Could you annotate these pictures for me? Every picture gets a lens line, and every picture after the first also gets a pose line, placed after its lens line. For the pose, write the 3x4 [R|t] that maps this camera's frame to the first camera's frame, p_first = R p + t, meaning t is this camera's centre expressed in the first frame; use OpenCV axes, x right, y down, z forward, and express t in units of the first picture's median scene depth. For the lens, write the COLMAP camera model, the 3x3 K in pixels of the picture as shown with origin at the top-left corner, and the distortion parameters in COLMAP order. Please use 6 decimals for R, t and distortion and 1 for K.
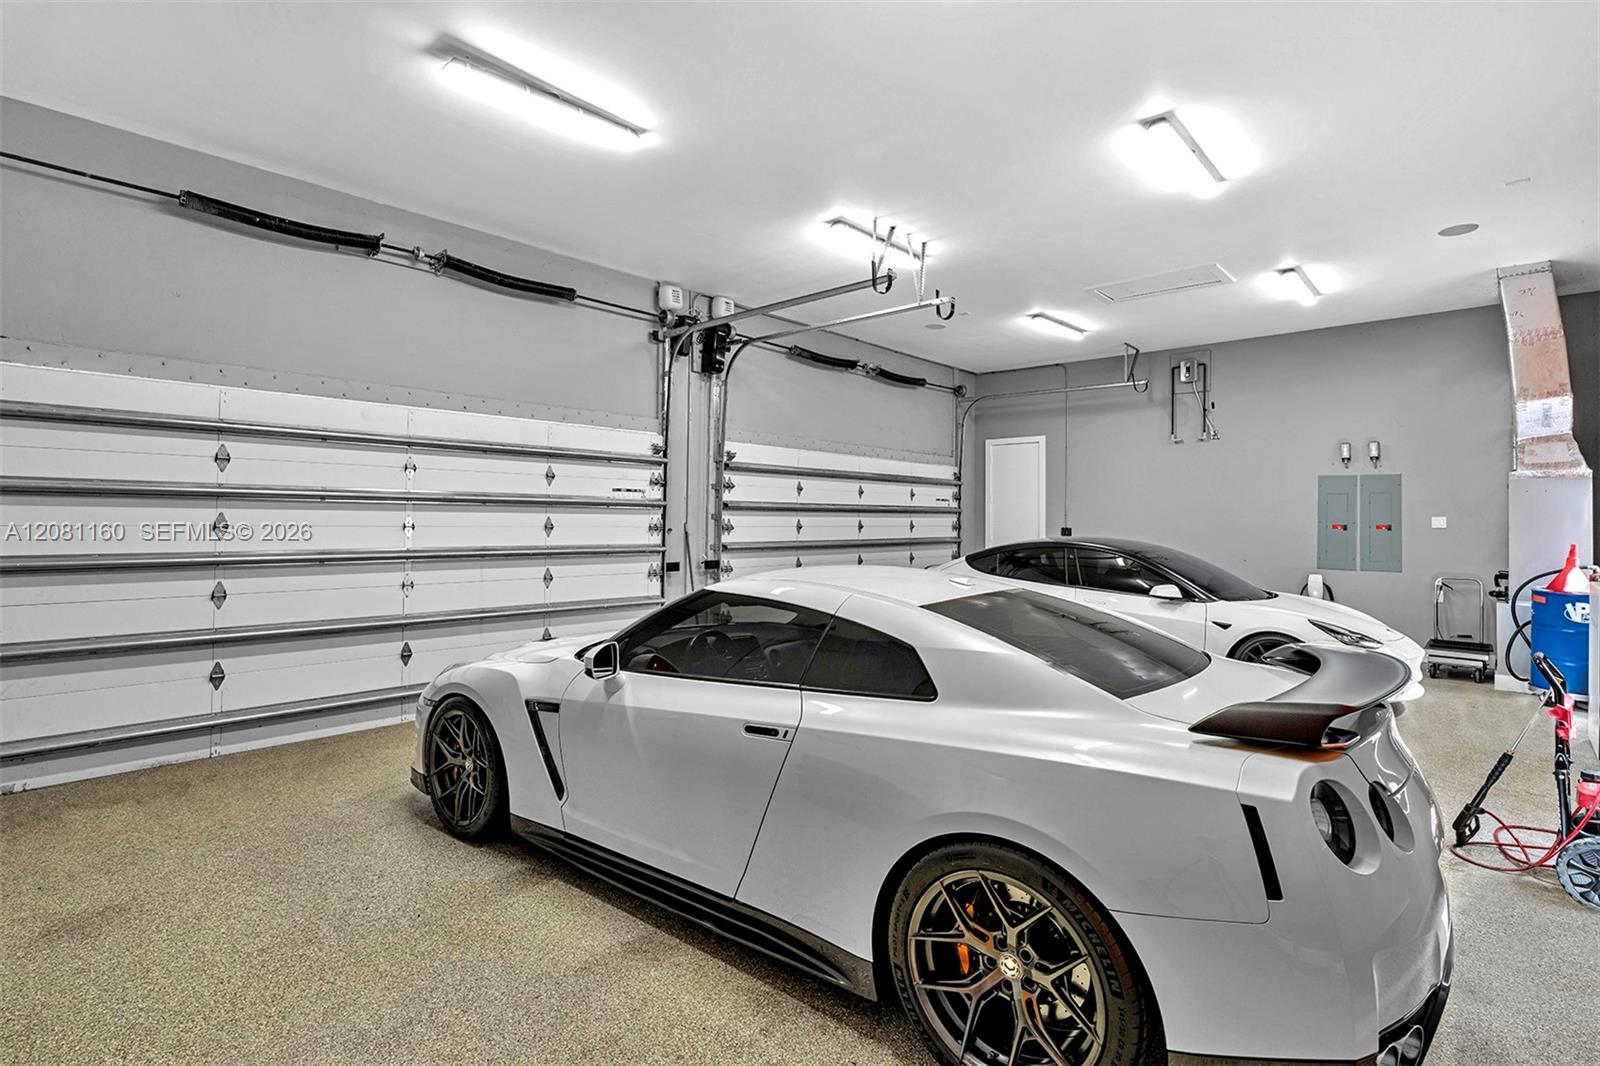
lens RADIAL K [[760.8, 0, 797.4], [0, 760.8, 508.4], [0, 0, 1]] dist [-0.004337, 0.000385]
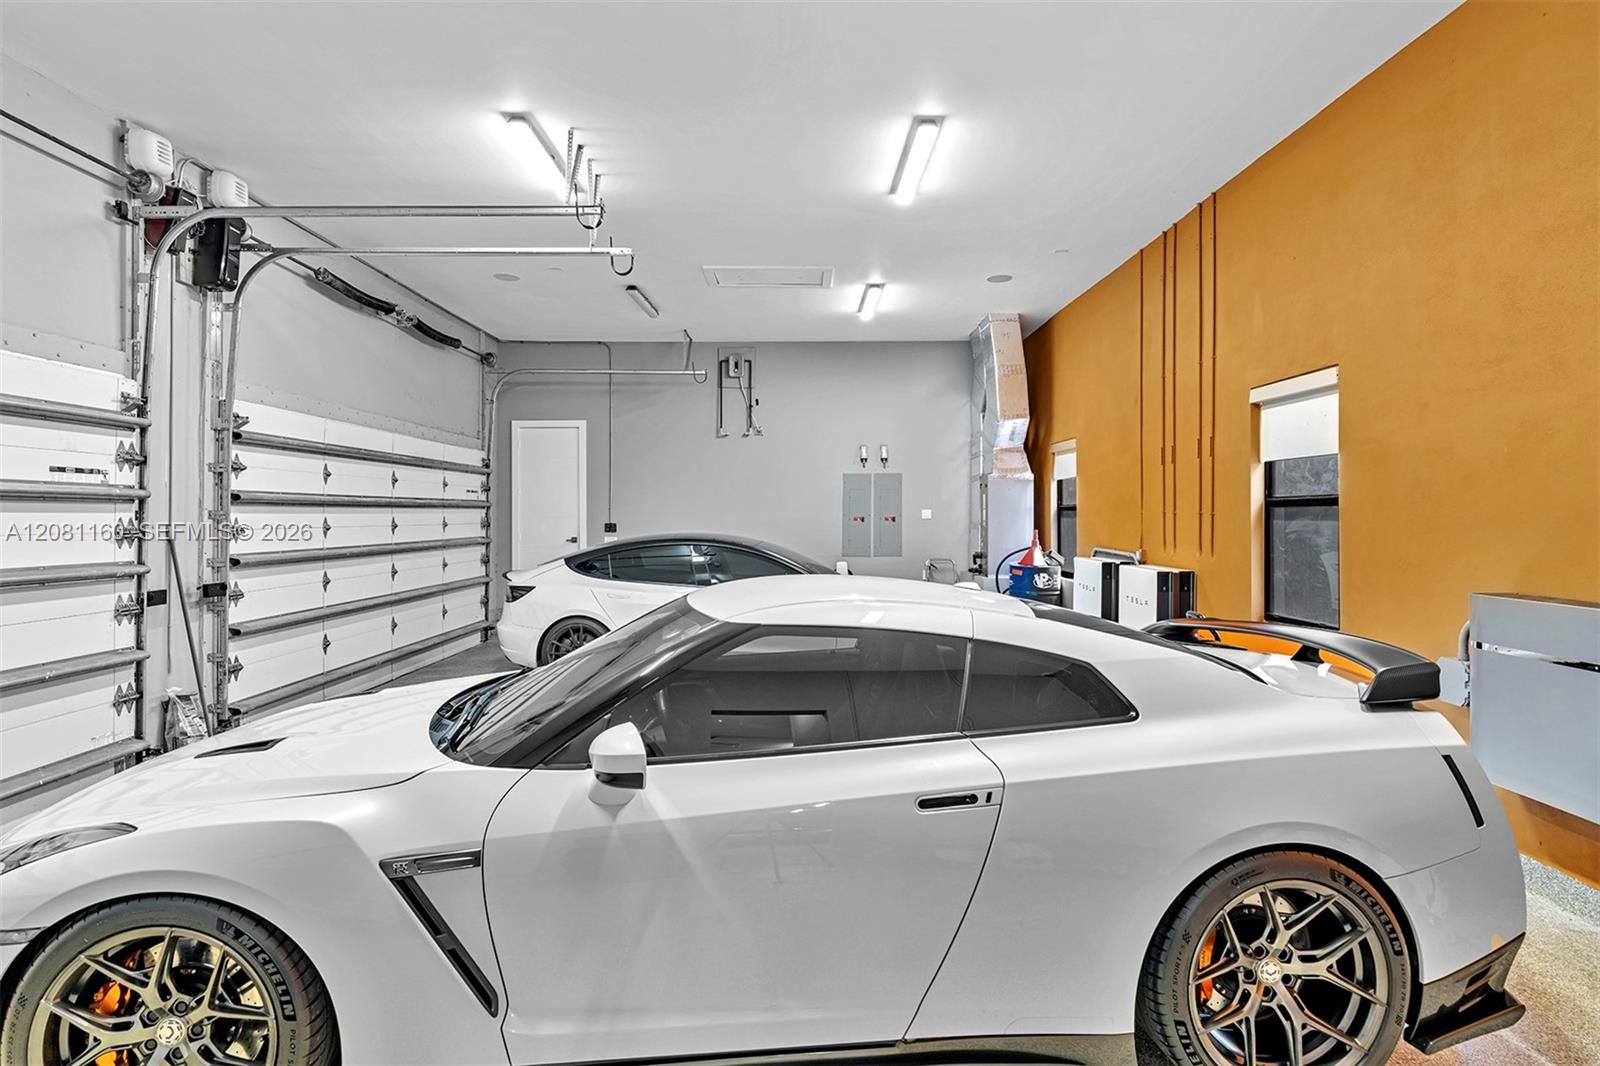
lens RADIAL K [[836.2, 0, 796.8], [0, 836.2, 514.1], [0, 0, 1]] dist [-0.013353, 0.011243]
pose [[0.740242, -0.008327, 0.672289, -0.226998], [-0.002229, 0.999887, 0.014840, -0.001200], [-0.672336, -0.012484, 0.740140, 0.157287]]
